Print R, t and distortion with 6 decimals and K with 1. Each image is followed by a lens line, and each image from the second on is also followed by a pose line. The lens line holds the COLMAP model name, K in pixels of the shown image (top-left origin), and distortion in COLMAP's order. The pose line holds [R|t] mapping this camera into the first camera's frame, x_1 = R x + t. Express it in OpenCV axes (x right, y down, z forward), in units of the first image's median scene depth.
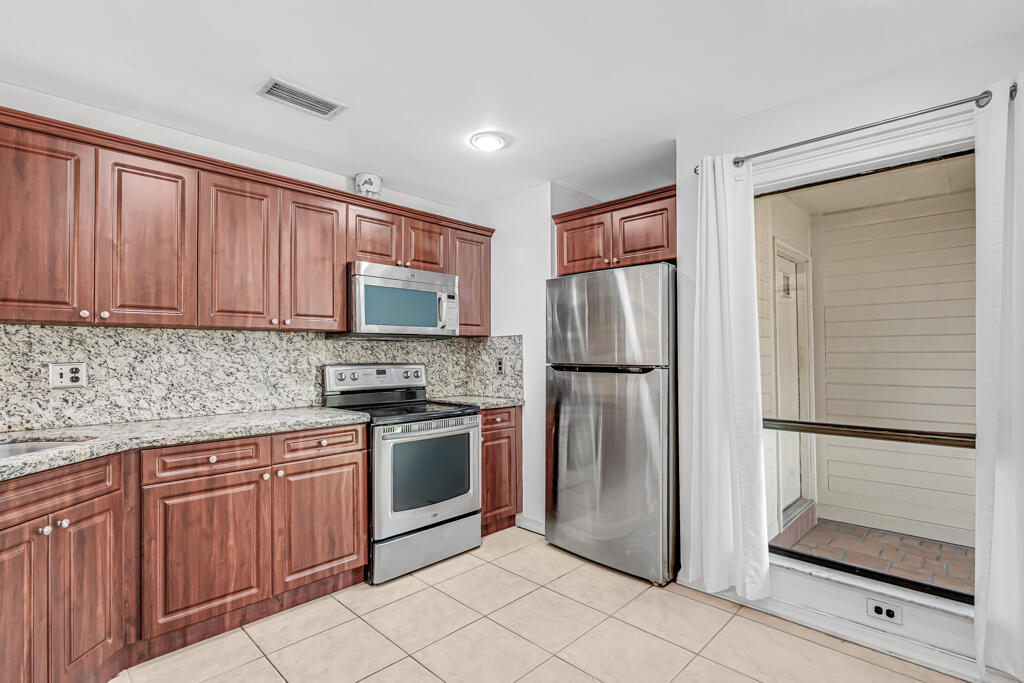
lens RADIAL K [[479.1, 0, 506.0], [0, 479.1, 349.0], [0, 0, 1]] dist [-0.019212, 0.000443]
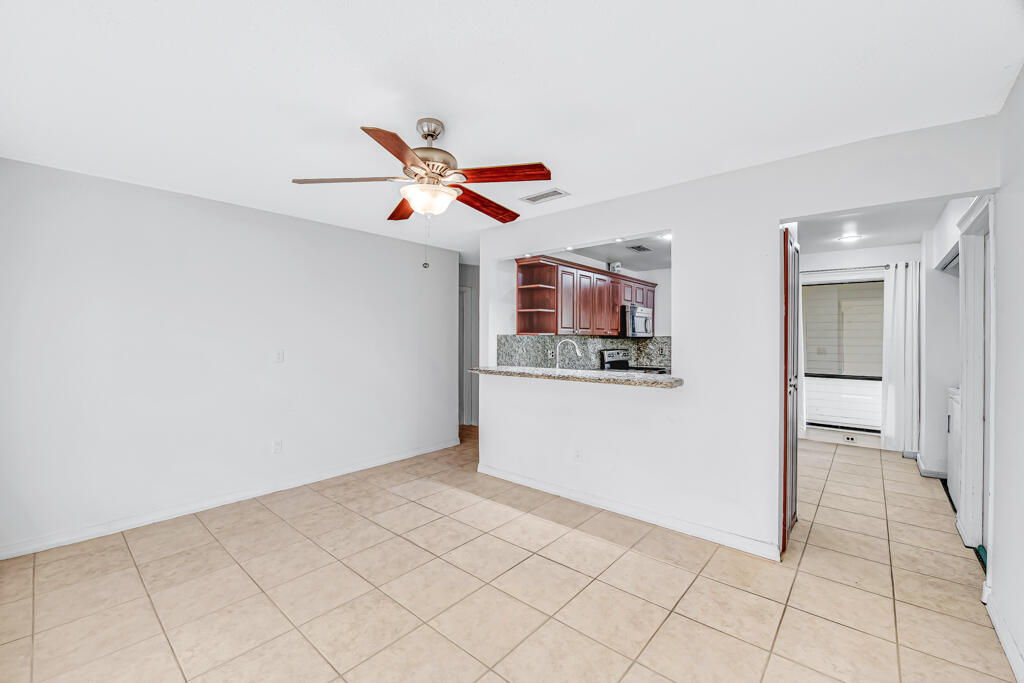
lens RADIAL K [[415.6, 0, 499.4], [0, 415.6, 342.0], [0, 0, 1]] dist [-0.013817, -0.000318]
pose [[0.998734, 0.010942, 0.049092, -1.153209], [-0.012233, 0.999585, 0.026083, -0.058764], [-0.048787, -0.026650, 0.998454, -1.092335]]
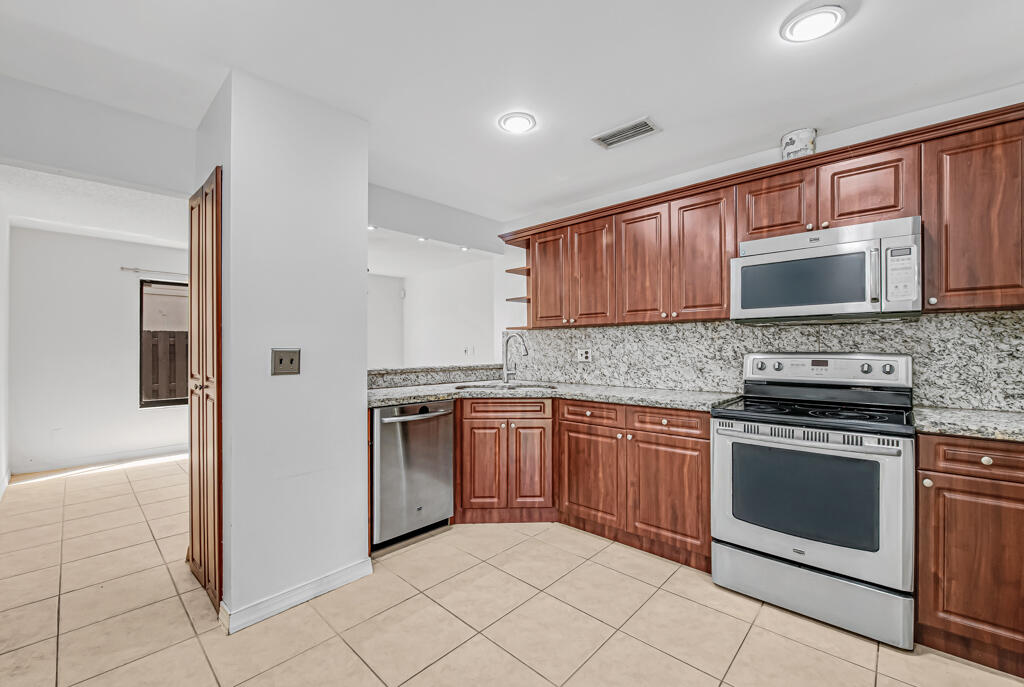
lens RADIAL K [[420.5, 0, 512.0], [0, 420.5, 343.5], [0, 0, 1]] dist [-0.011049, -0.000640]
pose [[0.027235, -0.001811, -0.999627, 0.567457], [0.019710, 0.999805, -0.001275, 0.007117], [0.999435, -0.019668, 0.027266, 0.594851]]
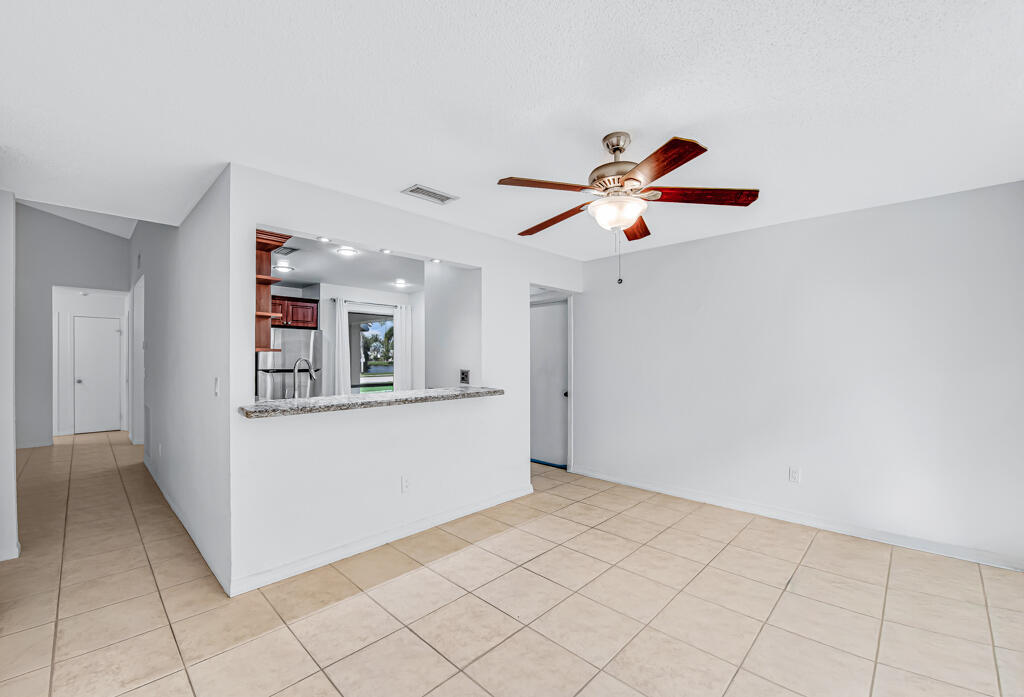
lens RADIAL K [[422.0, 0, 502.3], [0, 422.0, 358.4], [0, 0, 1]] dist [-0.018489, -0.000166]
pose [[0.005886, 0.005182, 0.999969, -2.100900], [-0.013401, 0.999897, -0.005103, -0.028411], [-0.999893, -0.013371, 0.005955, -0.014013]]
